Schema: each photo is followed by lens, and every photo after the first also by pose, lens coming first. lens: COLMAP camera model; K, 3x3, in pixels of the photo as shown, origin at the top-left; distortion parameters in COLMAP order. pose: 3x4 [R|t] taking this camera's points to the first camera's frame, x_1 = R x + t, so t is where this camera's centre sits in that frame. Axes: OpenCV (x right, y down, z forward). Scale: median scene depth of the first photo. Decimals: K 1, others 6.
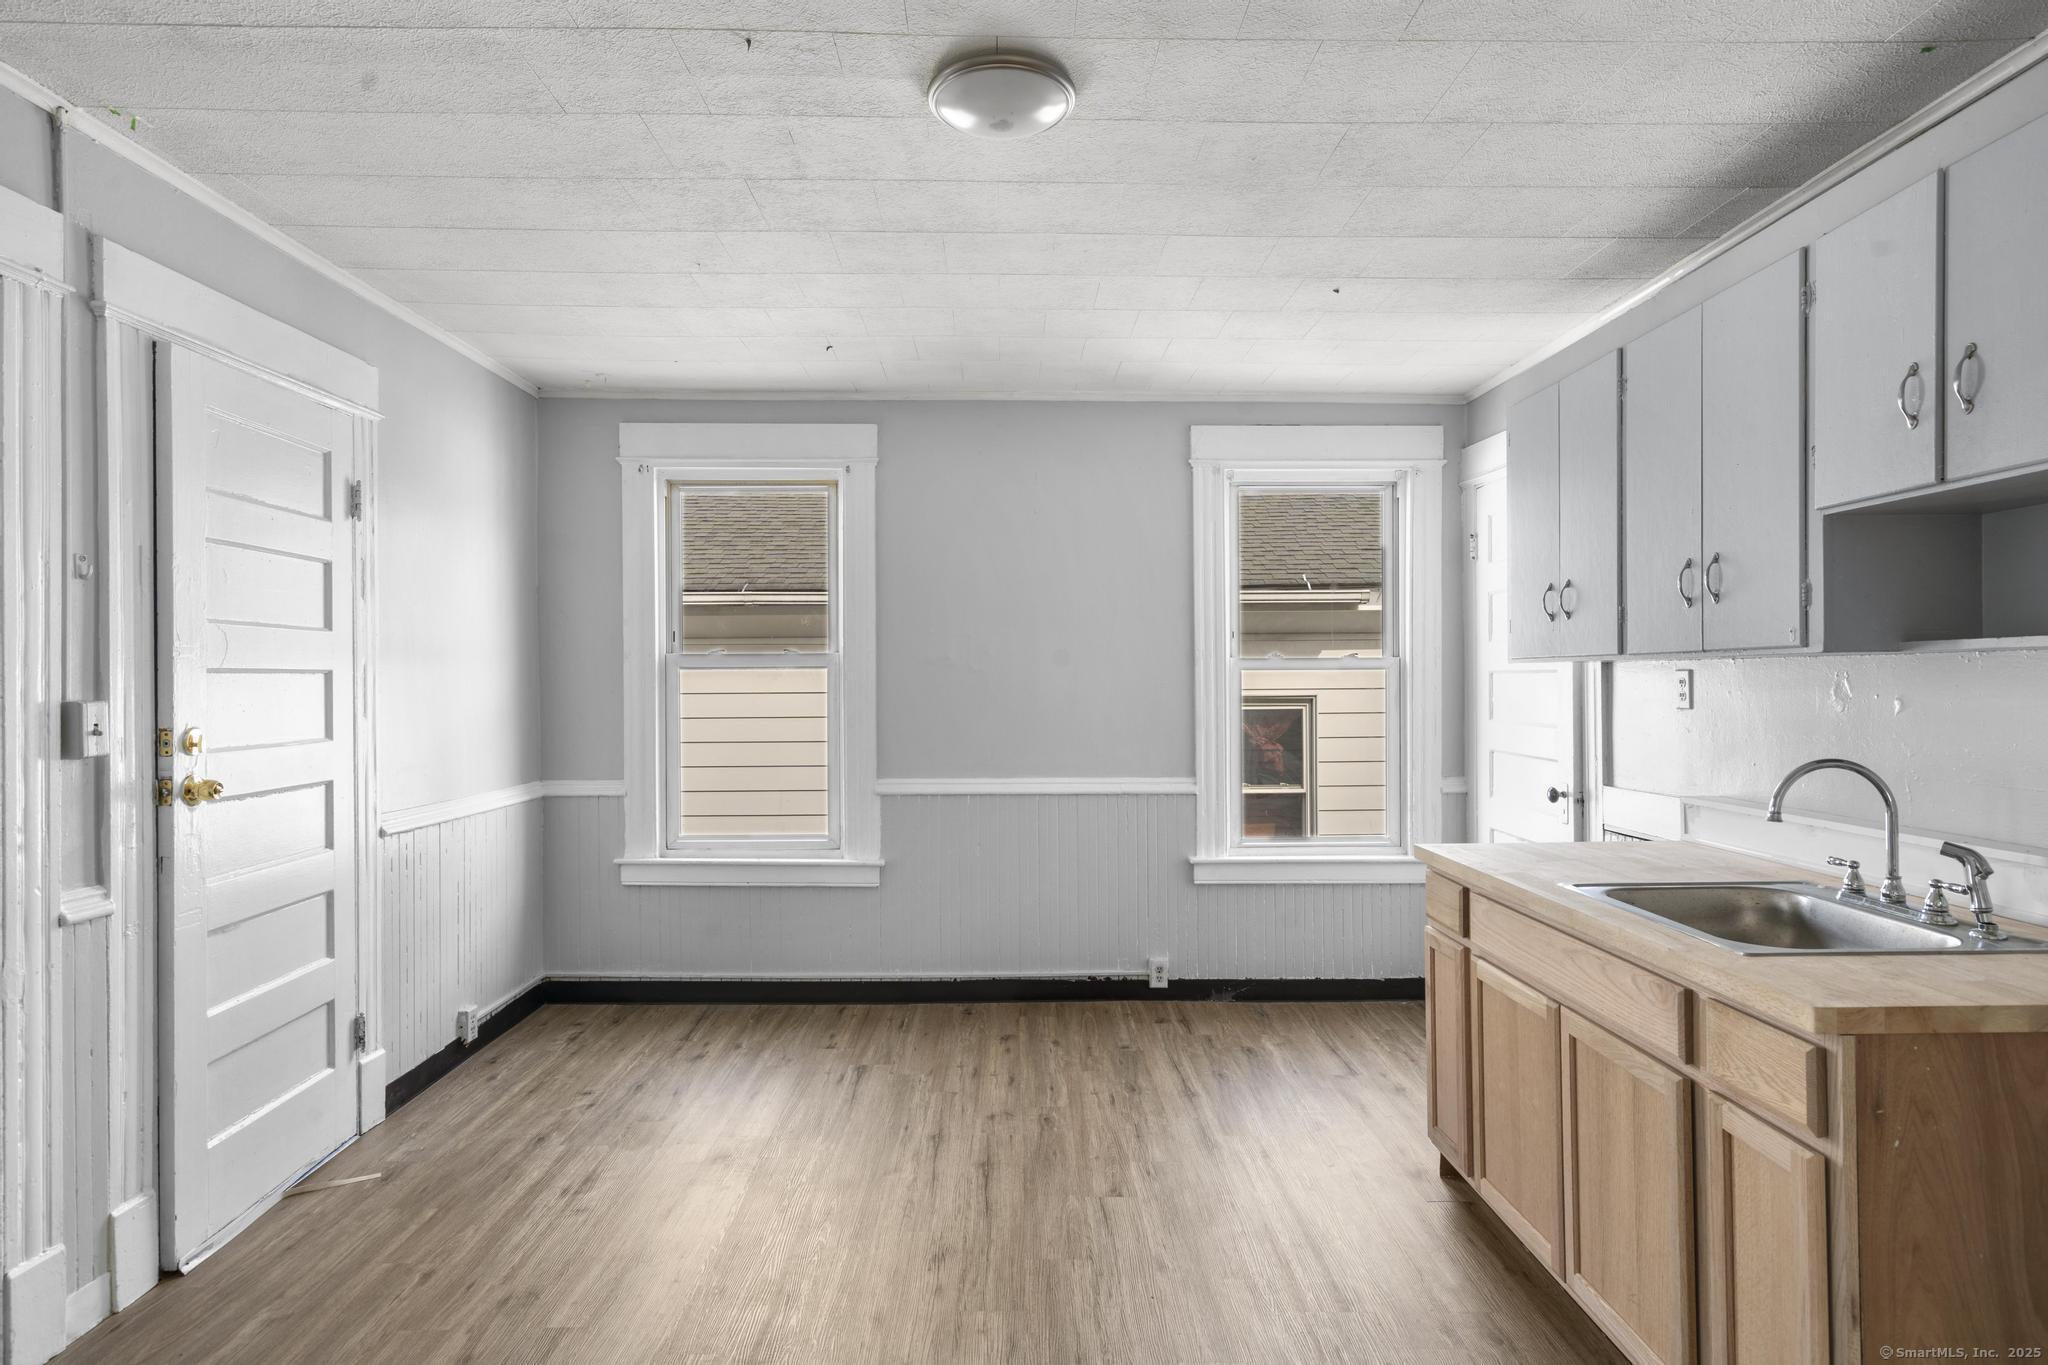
lens RADIAL K [[1096.1, 0, 1022.3], [0, 1096.1, 678.1], [0, 0, 1]] dist [-0.009347, 0.000484]
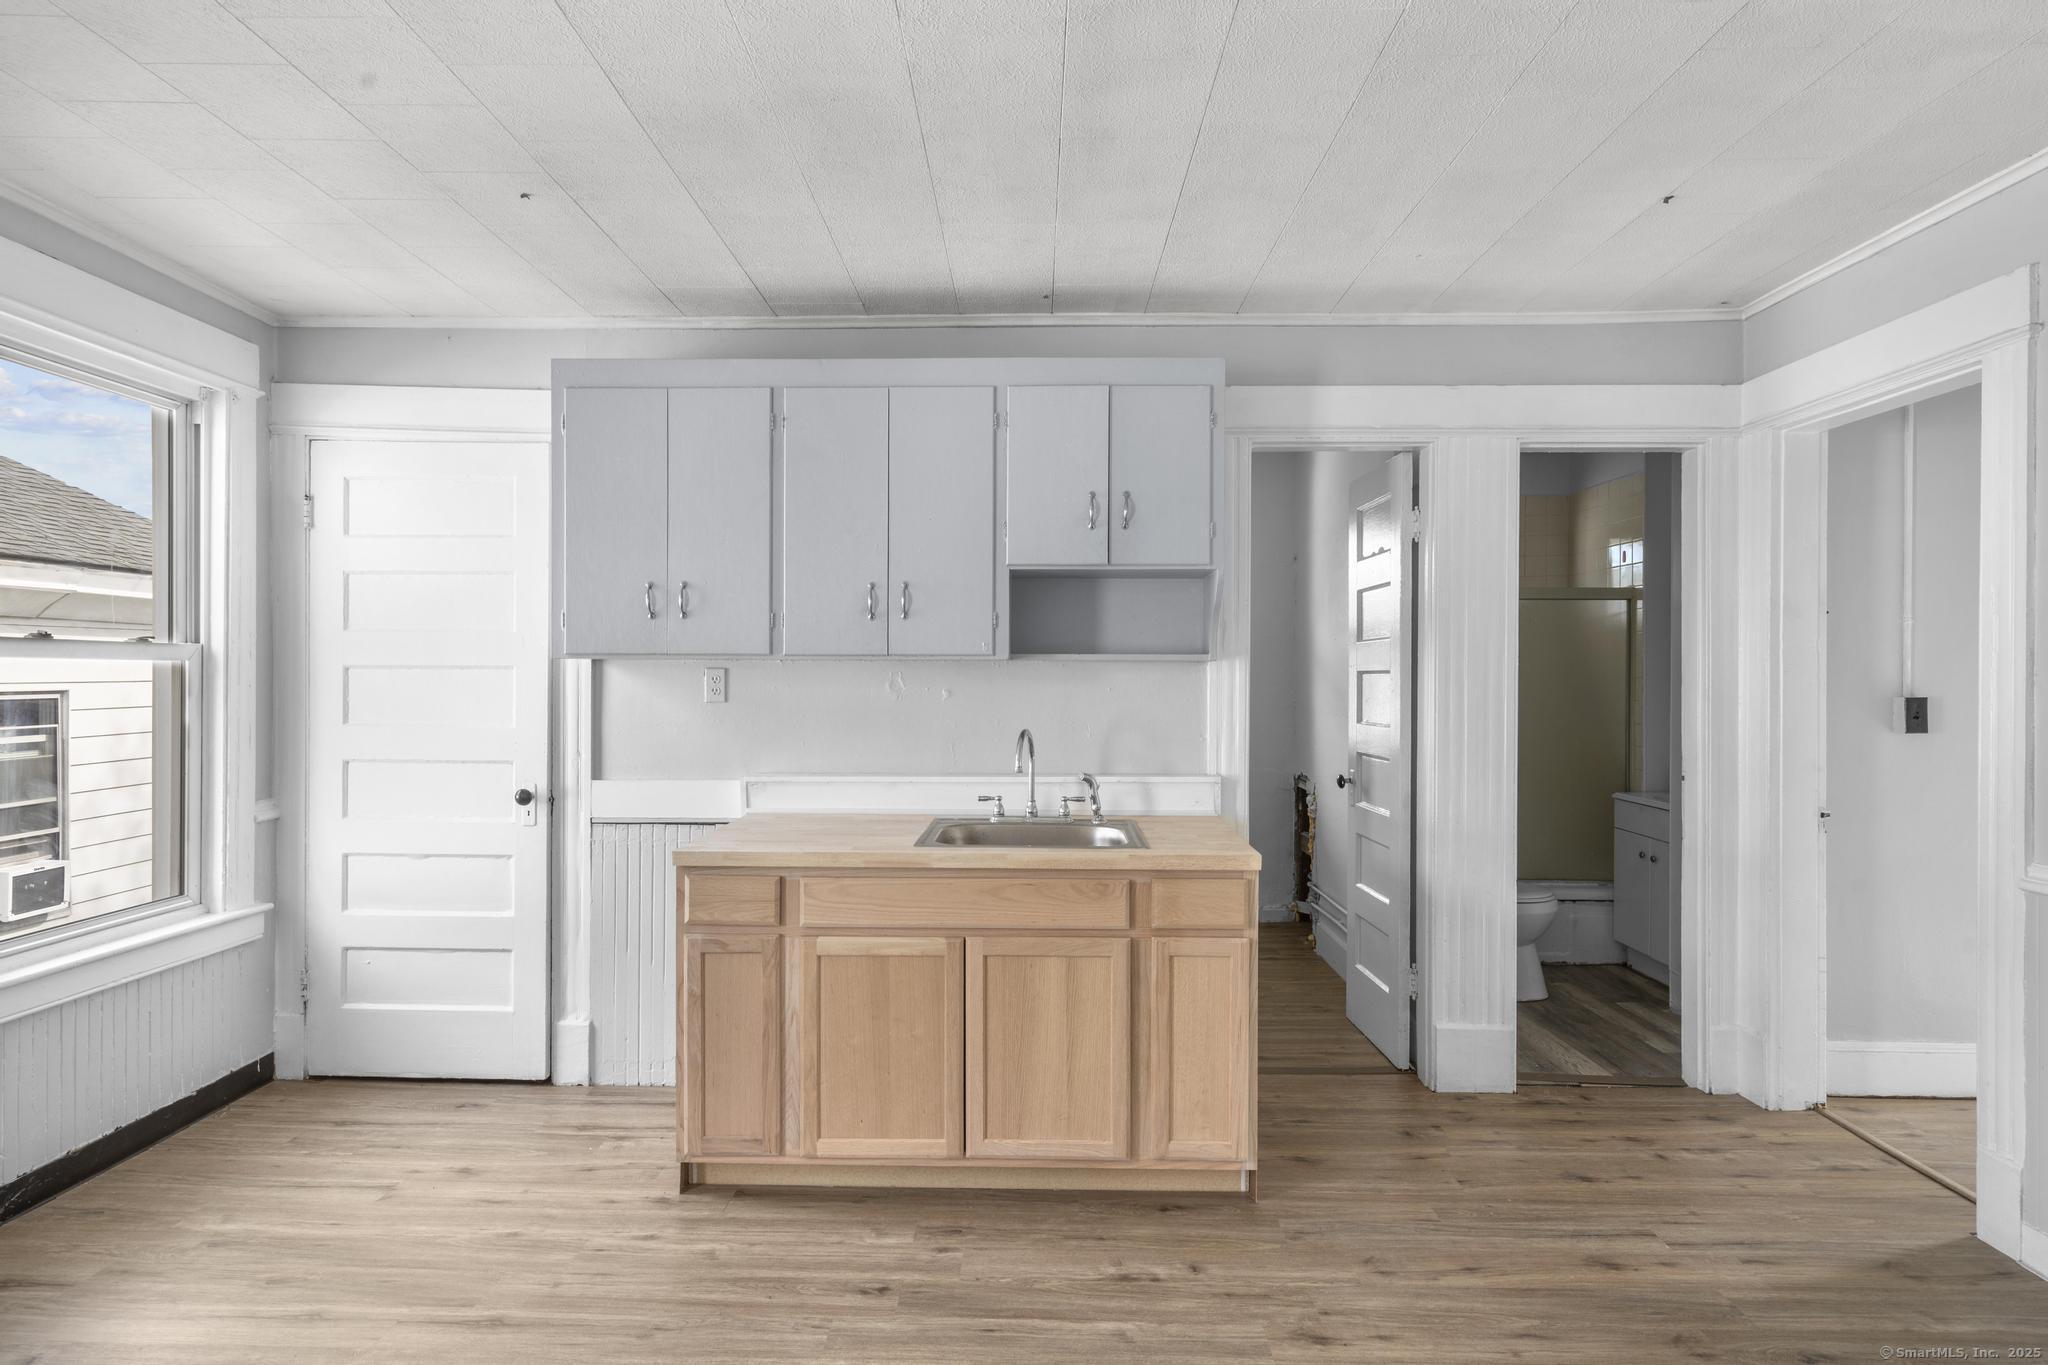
lens RADIAL K [[1096.1, 0, 1022.1], [0, 1096.1, 678.9], [0, 0, 1]] dist [-0.009347, 0.000484]
pose [[0.023020, 0.002119, 0.999733, -0.459813], [-0.005658, 0.999982, -0.001989, 0.003305], [-0.999719, -0.005611, 0.023031, 0.549157]]
